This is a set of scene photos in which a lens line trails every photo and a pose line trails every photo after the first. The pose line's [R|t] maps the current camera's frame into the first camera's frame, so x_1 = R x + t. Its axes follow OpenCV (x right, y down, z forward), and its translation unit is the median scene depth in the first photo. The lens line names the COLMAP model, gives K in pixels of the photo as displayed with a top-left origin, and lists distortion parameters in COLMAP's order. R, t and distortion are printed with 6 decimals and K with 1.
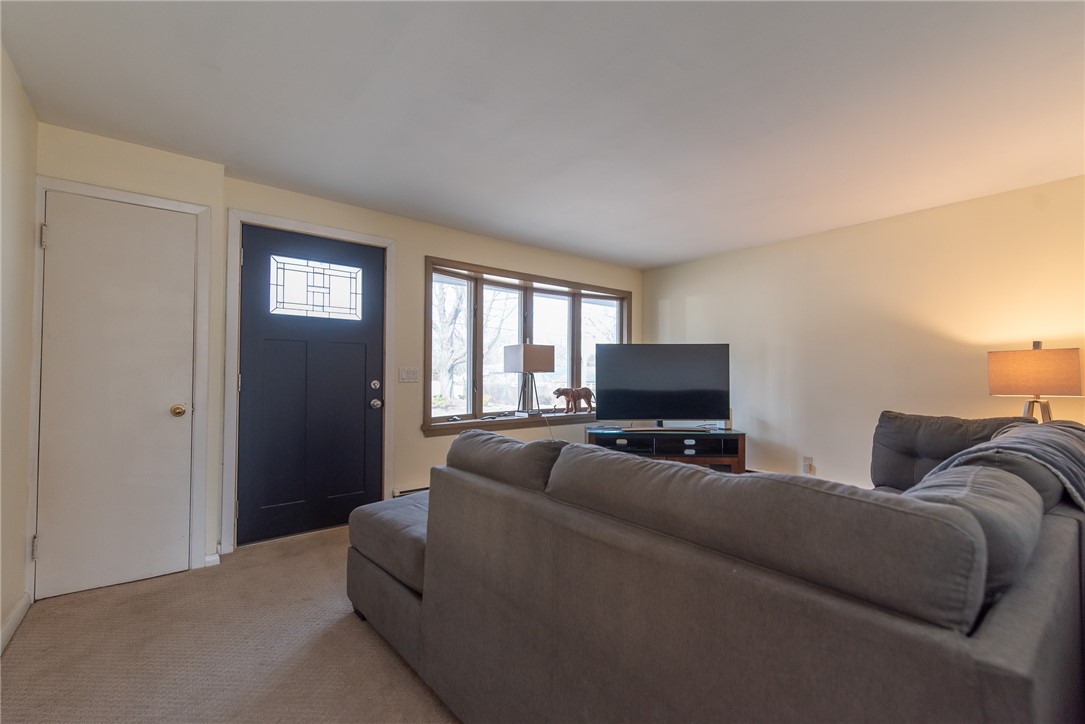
lens RADIAL K [[463.3, 0, 543.2], [0, 463.3, 358.9], [0, 0, 1]] dist [-0.001801, -0.000245]
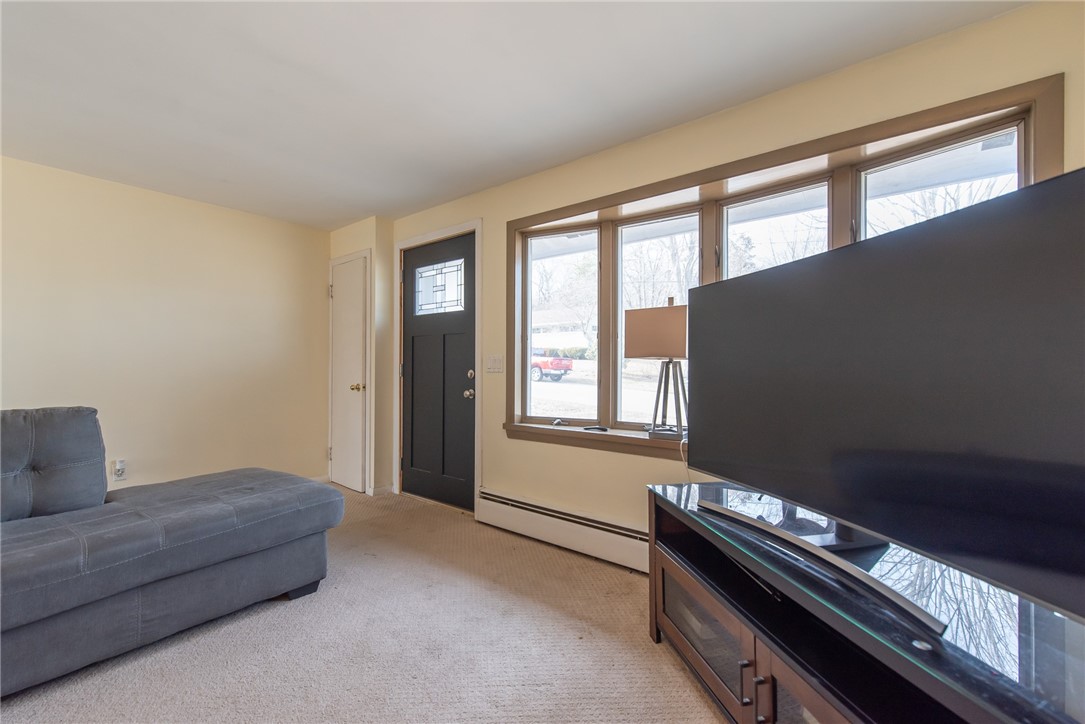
lens RADIAL K [[466.7, 0, 541.6], [0, 466.7, 364.6], [0, 0, 1]] dist [-0.000873, -0.000128]
pose [[0.200940, -0.002820, -0.979600, 0.631981], [0.029392, 0.999563, 0.003152, 0.036318], [0.979163, -0.029426, 0.200935, 0.945520]]
